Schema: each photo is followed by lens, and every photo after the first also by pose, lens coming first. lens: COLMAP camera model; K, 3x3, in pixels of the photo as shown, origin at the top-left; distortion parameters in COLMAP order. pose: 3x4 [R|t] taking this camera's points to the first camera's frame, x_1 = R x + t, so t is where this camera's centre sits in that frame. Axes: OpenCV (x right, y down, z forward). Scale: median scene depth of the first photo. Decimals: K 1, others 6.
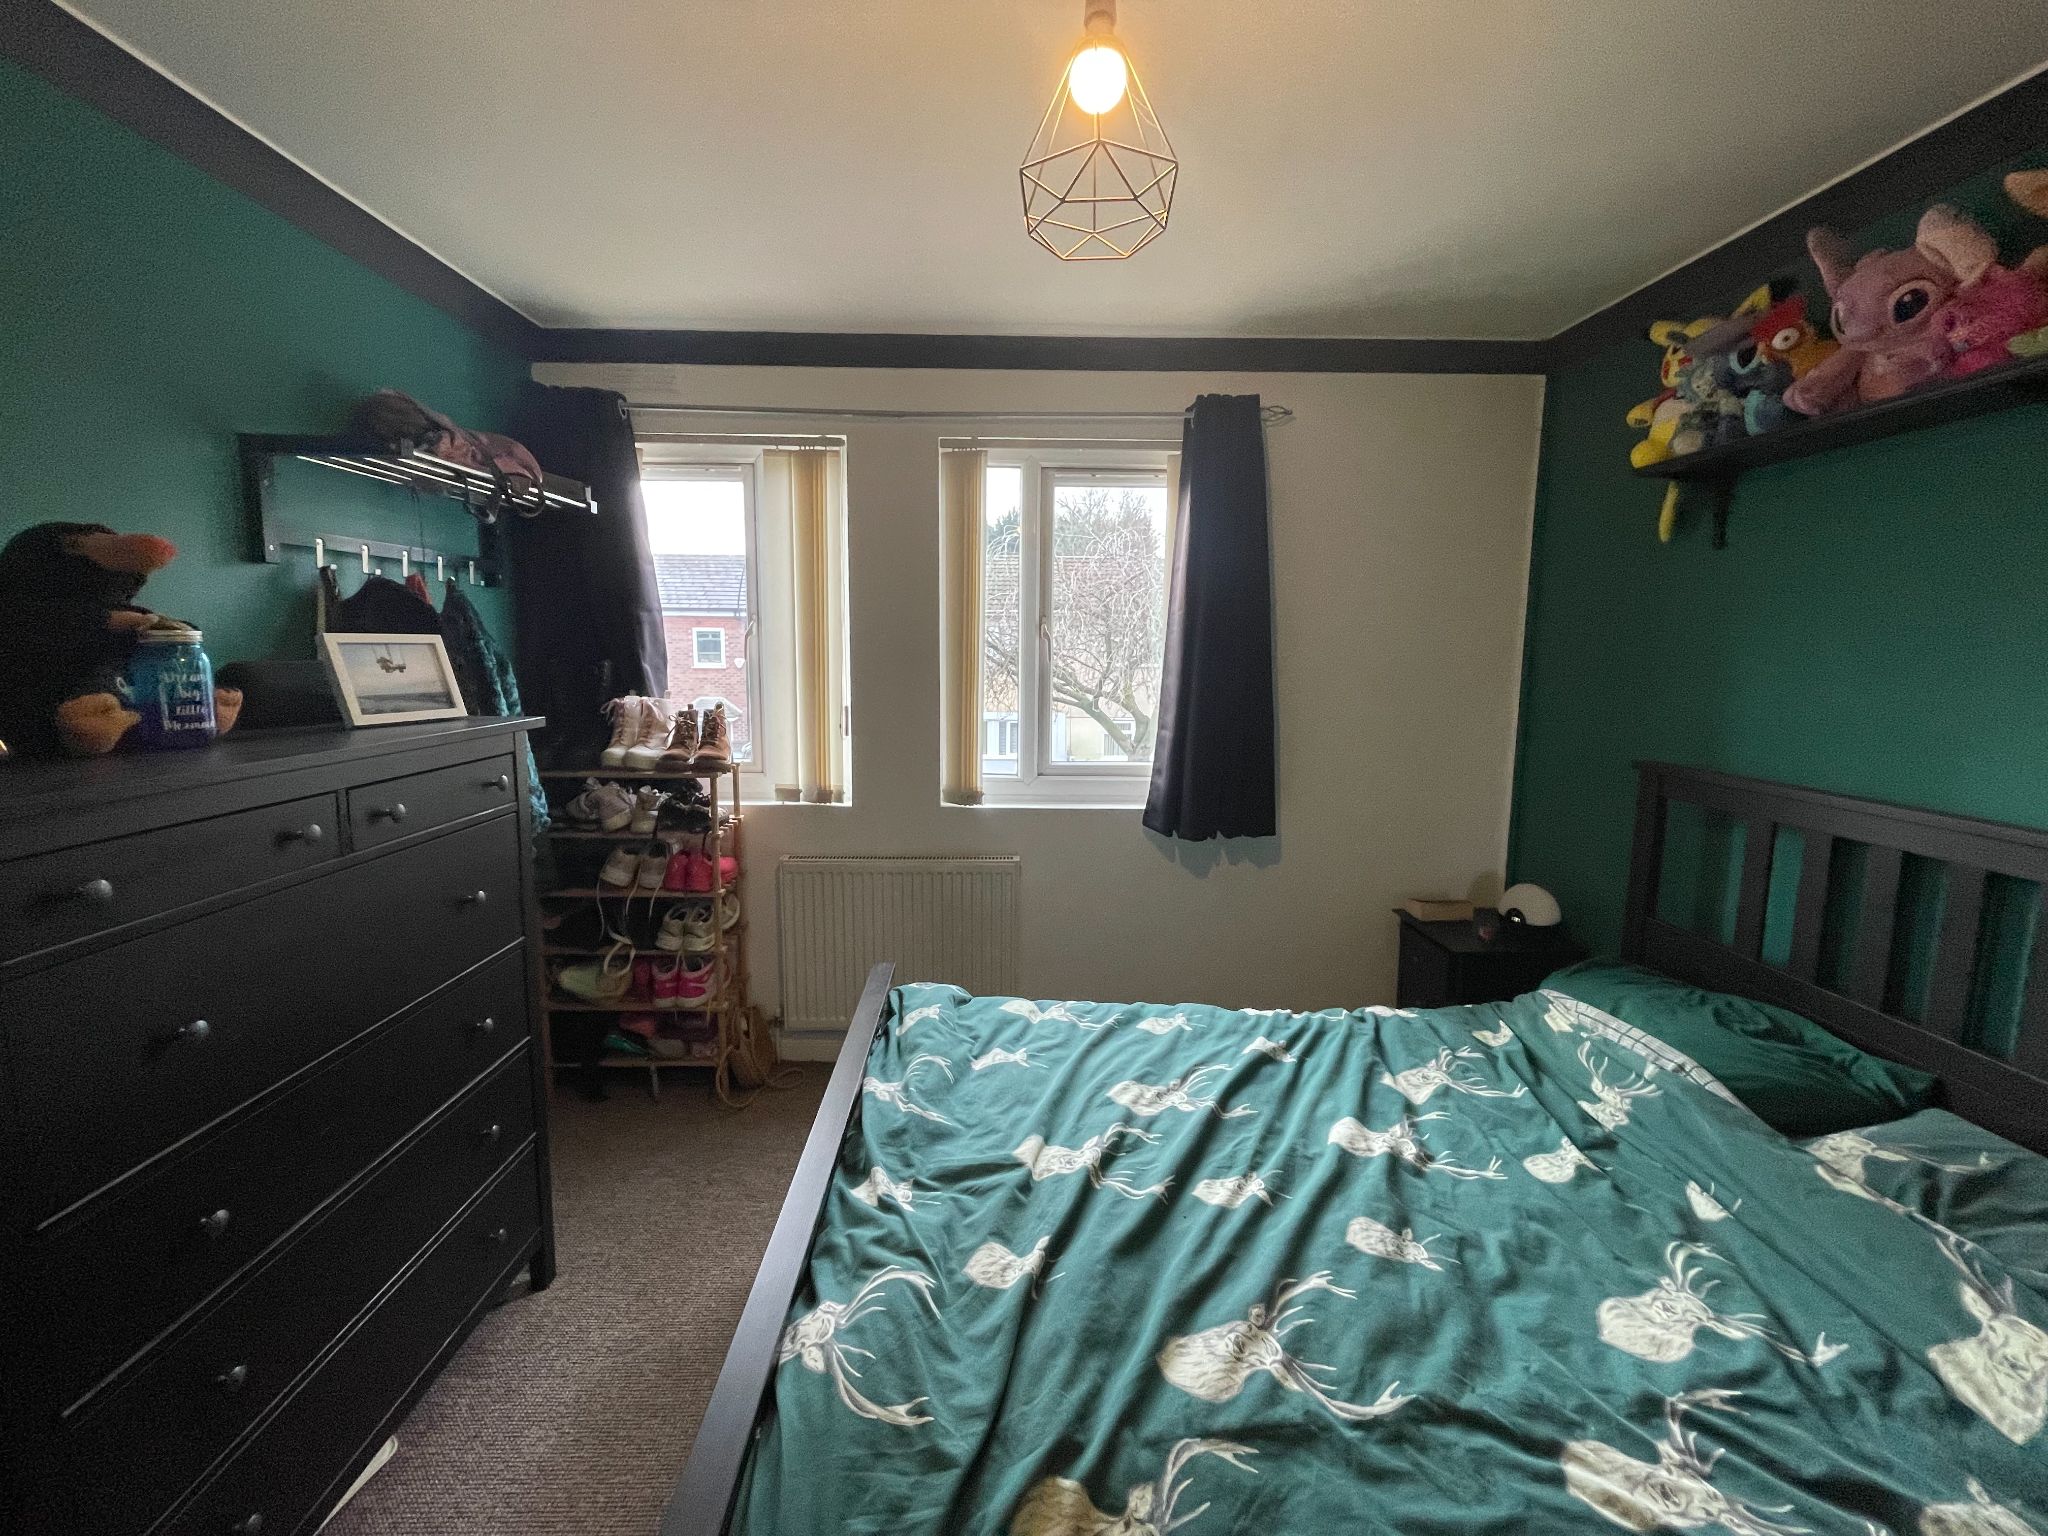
lens RADIAL K [[822.6, 0, 1025.0], [0, 822.6, 753.3], [0, 0, 1]] dist [-0.002556, -0.000214]
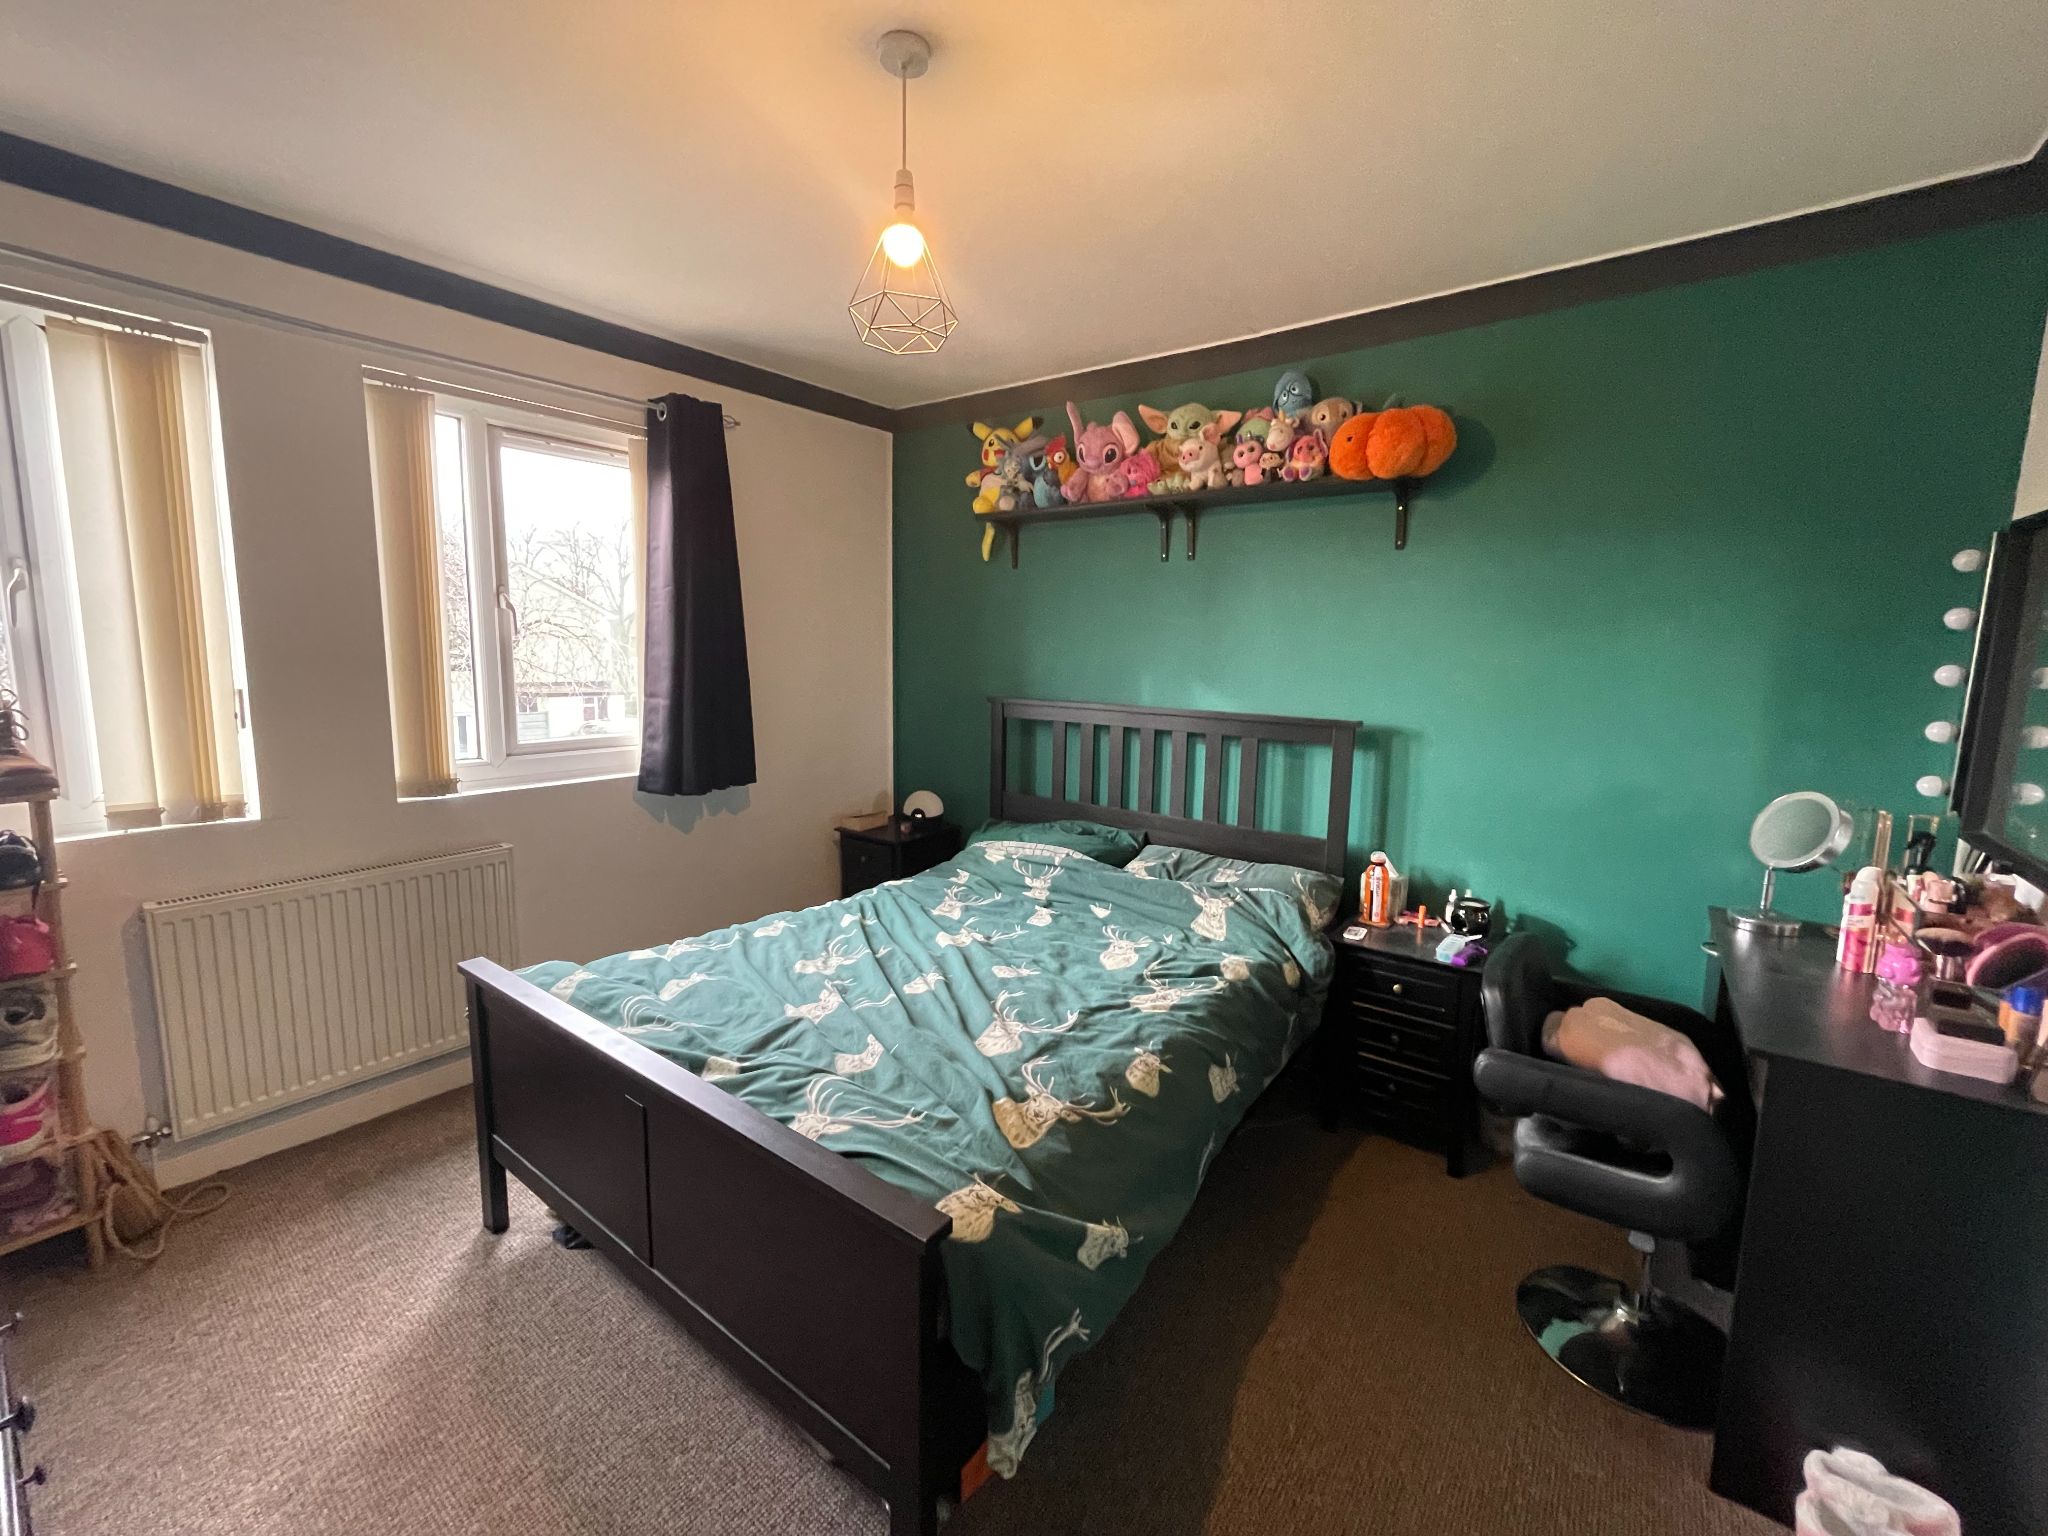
lens RADIAL K [[822.6, 0, 1017.9], [0, 822.6, 759.2], [0, 0, 1]] dist [-0.002556, -0.000214]
pose [[0.621100, -0.108071, 0.776244, -0.593323], [0.090735, 0.993702, 0.065746, 0.036143], [-0.778461, 0.029597, 0.626995, -0.061420]]
